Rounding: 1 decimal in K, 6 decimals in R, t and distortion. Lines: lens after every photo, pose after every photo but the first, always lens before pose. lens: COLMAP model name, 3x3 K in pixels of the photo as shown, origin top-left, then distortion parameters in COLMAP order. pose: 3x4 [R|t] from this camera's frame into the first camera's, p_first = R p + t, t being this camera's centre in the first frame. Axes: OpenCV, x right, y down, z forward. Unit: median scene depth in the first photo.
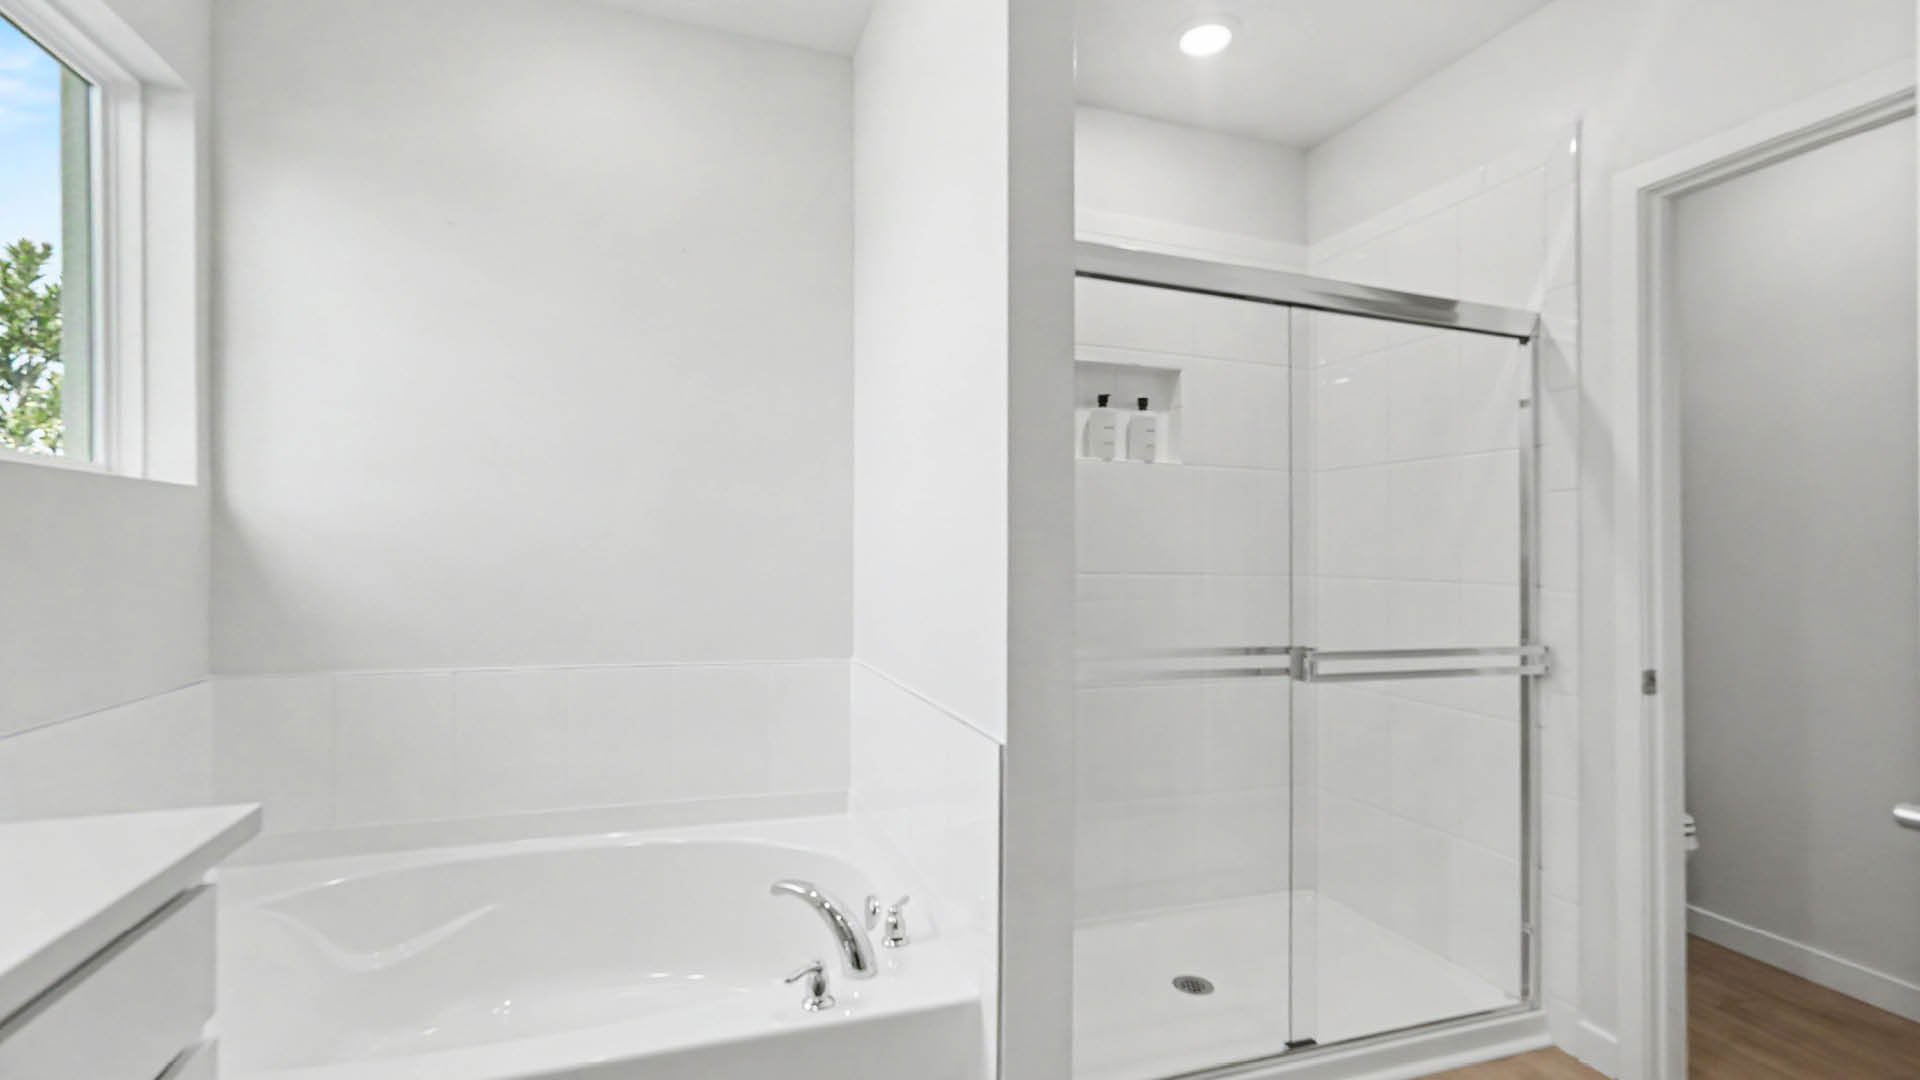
lens RADIAL K [[851.9, 0, 960.3], [0, 851.9, 545.7], [0, 0, 1]] dist [0.000431, -0.000105]
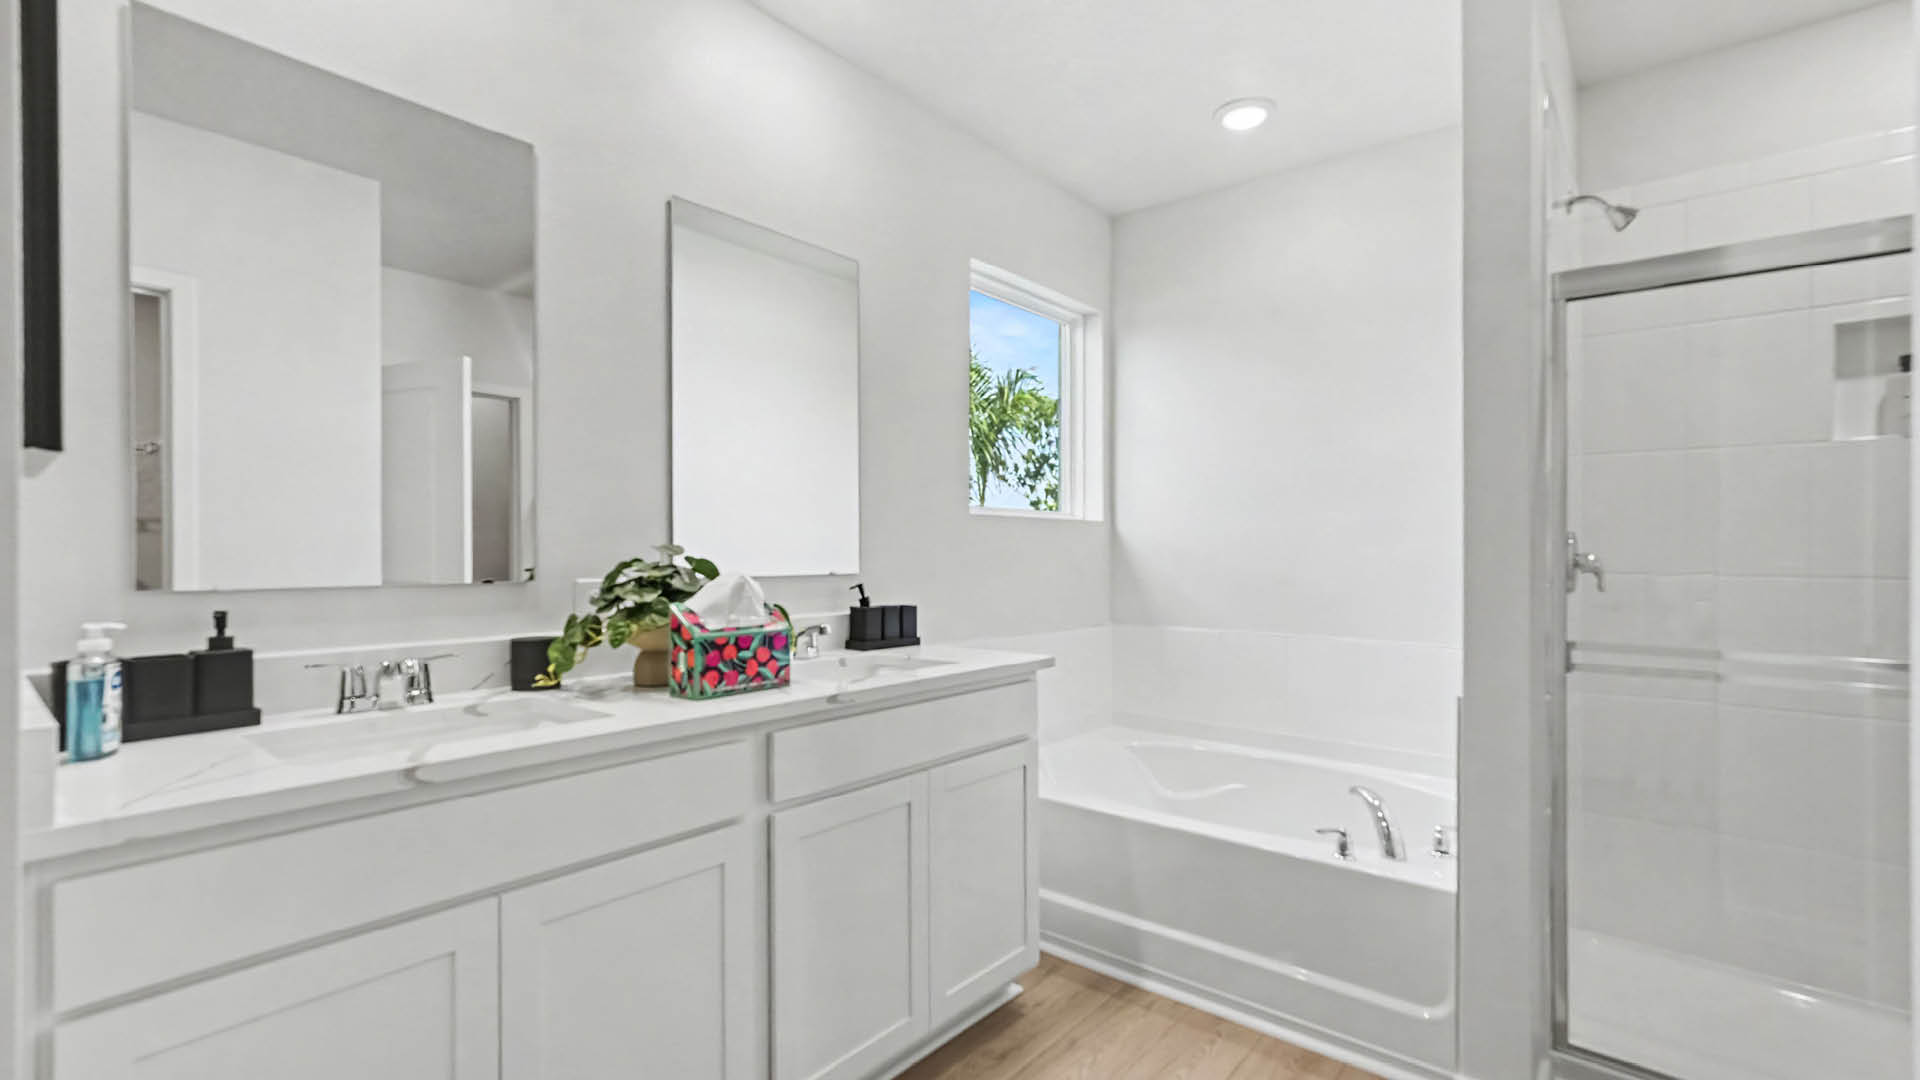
lens RADIAL K [[851.9, 0, 960.3], [0, 851.9, 545.7], [0, 0, 1]] dist [0.000431, -0.000105]
pose [[0.518233, -0.016159, -0.855087, 0.561981], [0.003392, 0.999852, -0.016839, 0.013540], [0.855233, 0.005826, 0.518212, -0.251726]]
